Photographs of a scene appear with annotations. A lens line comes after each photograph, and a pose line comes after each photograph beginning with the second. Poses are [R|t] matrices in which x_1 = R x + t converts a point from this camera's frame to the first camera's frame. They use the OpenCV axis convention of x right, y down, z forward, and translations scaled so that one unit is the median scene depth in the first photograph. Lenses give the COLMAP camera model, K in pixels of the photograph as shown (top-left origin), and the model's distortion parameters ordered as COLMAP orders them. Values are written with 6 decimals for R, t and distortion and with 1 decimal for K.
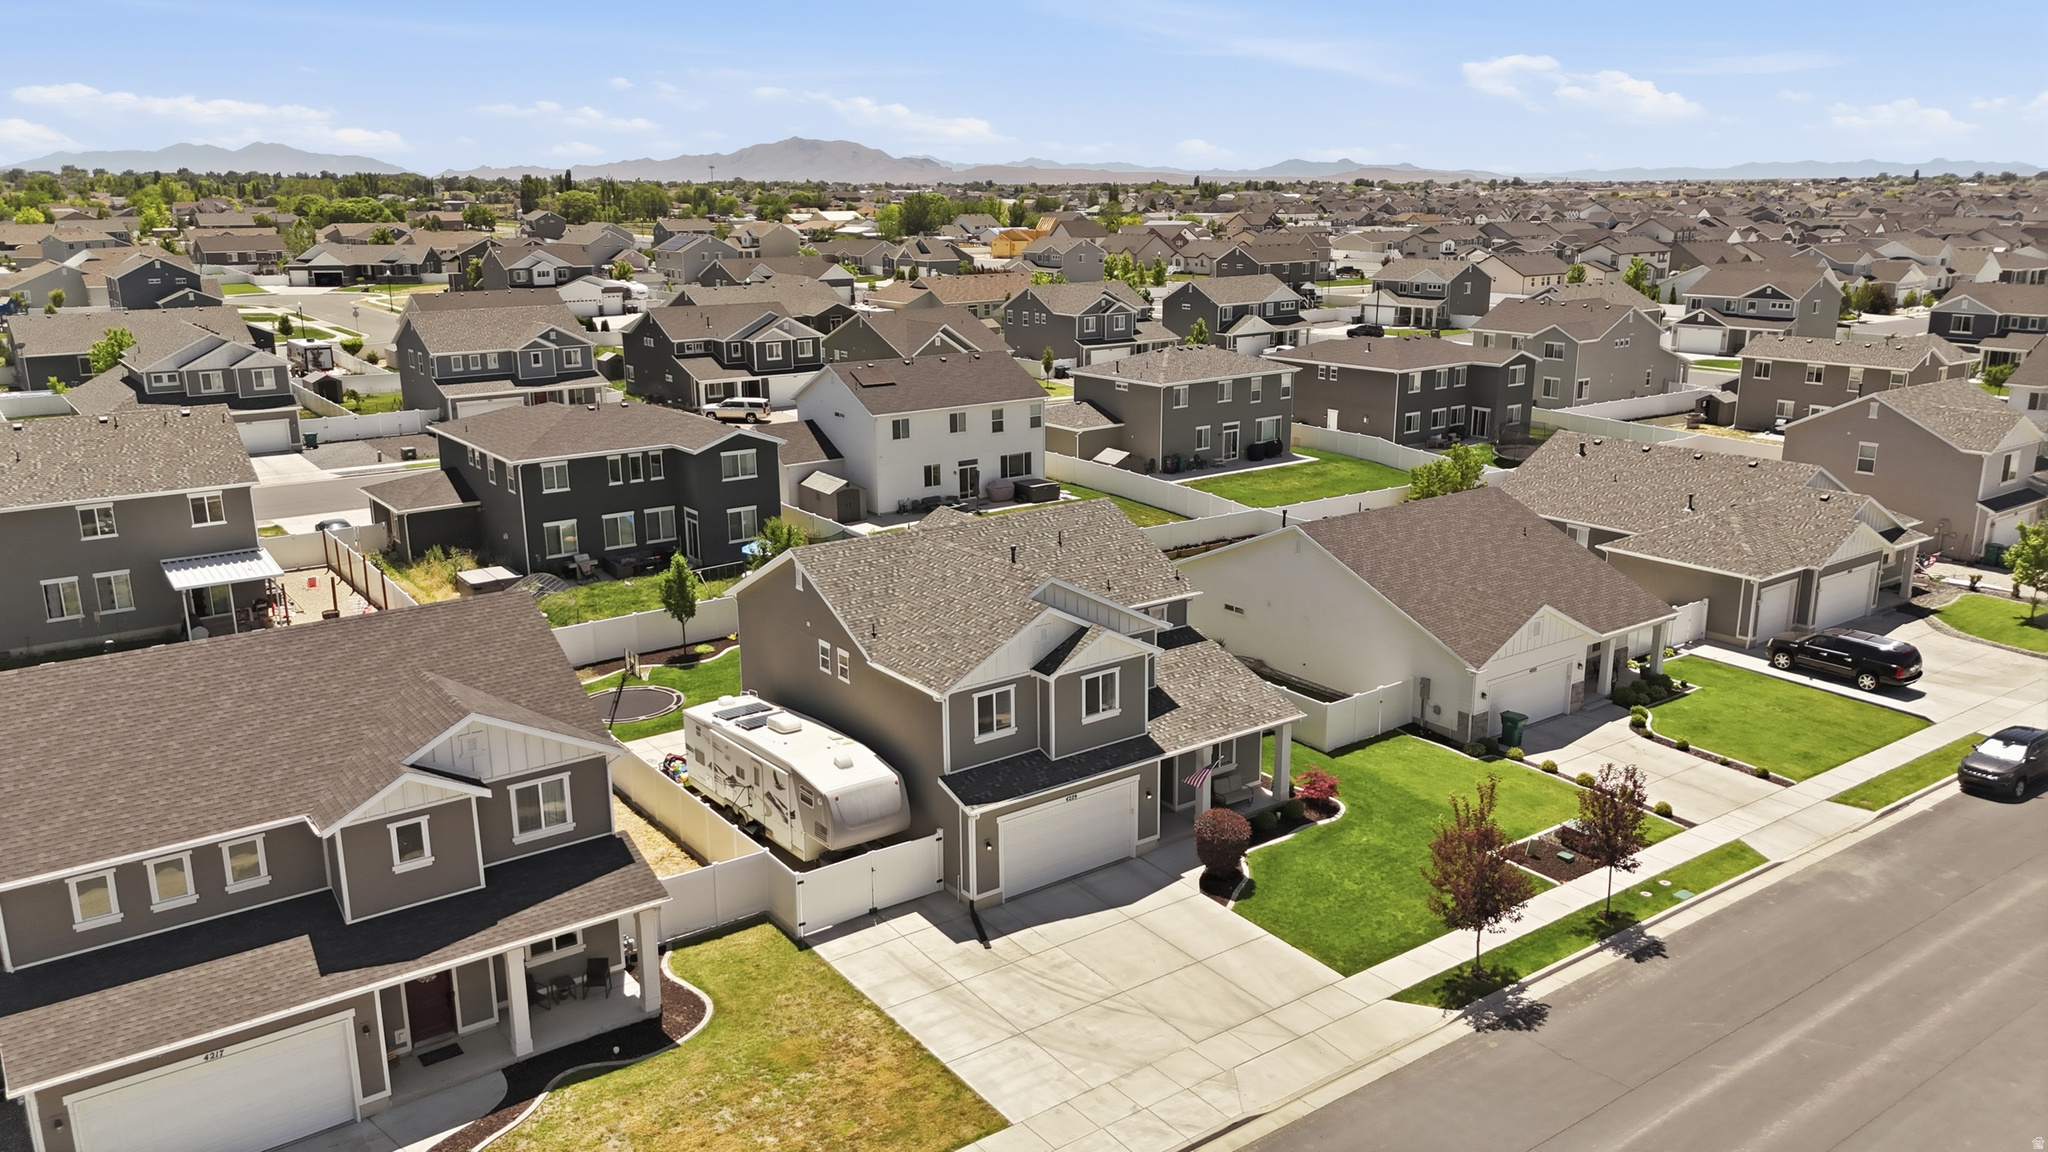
lens RADIAL K [[1508.6, 0, 1027.1], [0, 1508.6, 579.5], [0, 0, 1]] dist [0.077504, -0.075864]
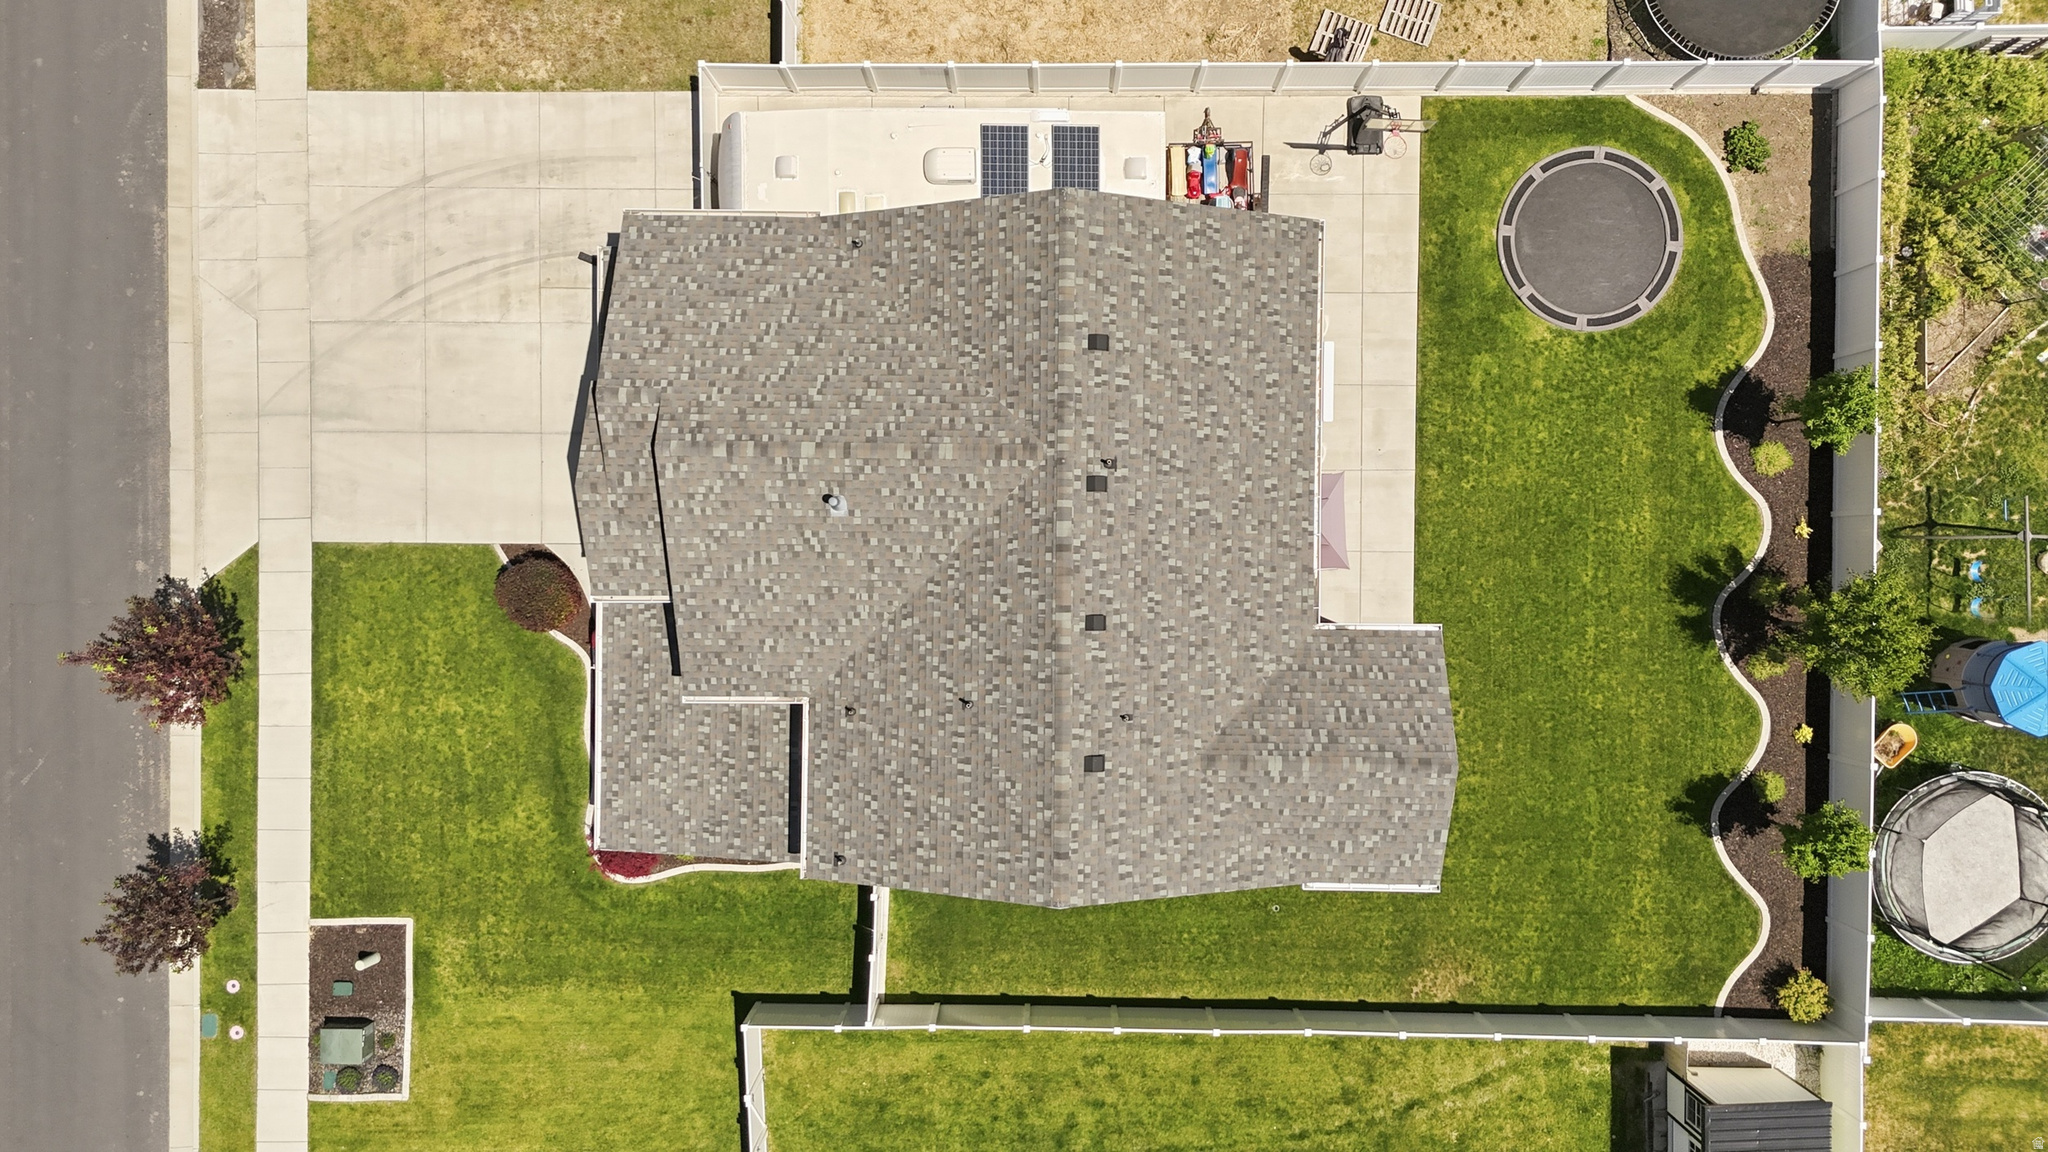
lens RADIAL K [[1508.6, 0, 1031.8], [0, 1508.6, 572.4], [0, 0, 1]] dist [0.077504, -0.075864]
pose [[-0.598218, 0.801186, 0.015400, -0.040832], [-0.192989, -0.162698, 0.967618, -0.583140], [0.777747, 0.575874, 0.251949, 0.902171]]
